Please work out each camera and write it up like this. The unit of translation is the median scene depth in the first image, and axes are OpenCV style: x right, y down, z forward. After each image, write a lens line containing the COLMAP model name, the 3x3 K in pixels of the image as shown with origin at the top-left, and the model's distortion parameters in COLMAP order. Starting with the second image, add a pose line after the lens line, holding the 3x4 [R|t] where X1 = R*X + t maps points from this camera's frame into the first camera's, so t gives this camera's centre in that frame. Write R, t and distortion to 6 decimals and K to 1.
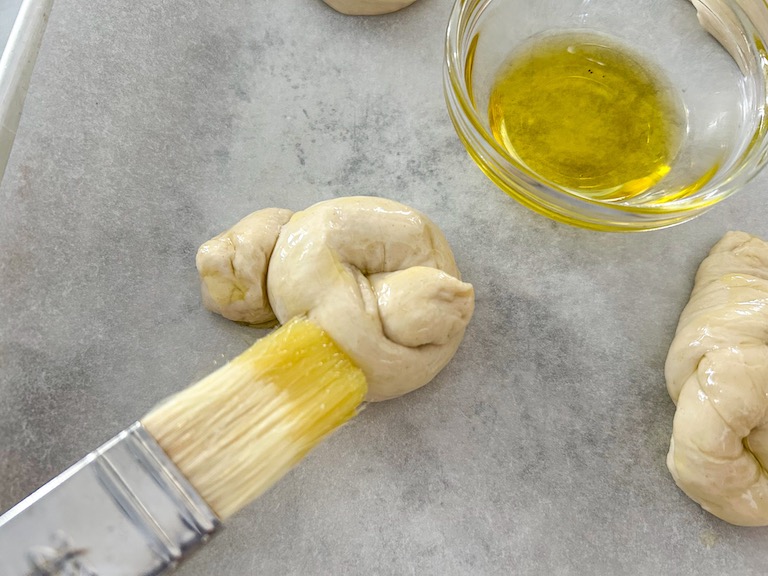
lens RADIAL K [[594.5, 0, 373.0], [0, 594.5, 286.7], [0, 0, 1]] dist [-0.002696, -0.009772]
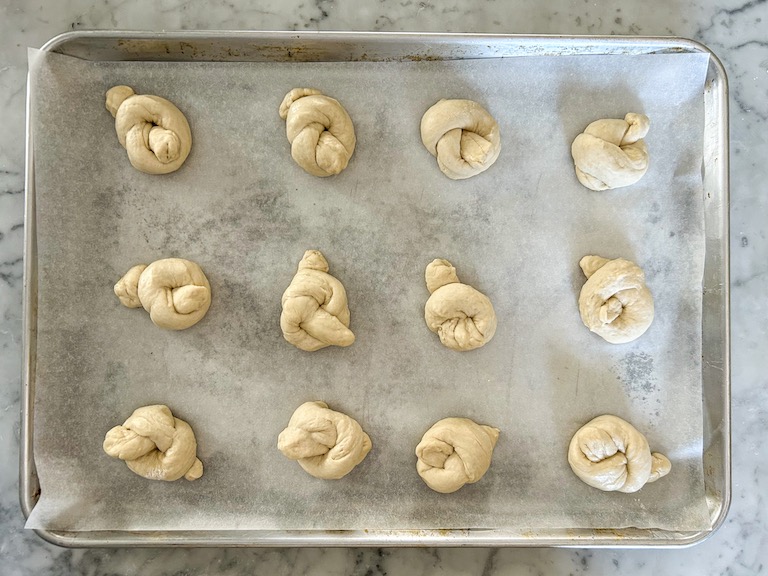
lens RADIAL K [[579.2, 0, 384.0], [0, 579.2, 288.0], [0, 0, 1]] dist [0.020356, -0.037676]
pose [[0.990267, -0.139179, 0.000202, 0.950910], [0.134704, 0.958790, 0.250151, -0.556959], [-0.035009, -0.247690, 0.968207, -1.671201]]
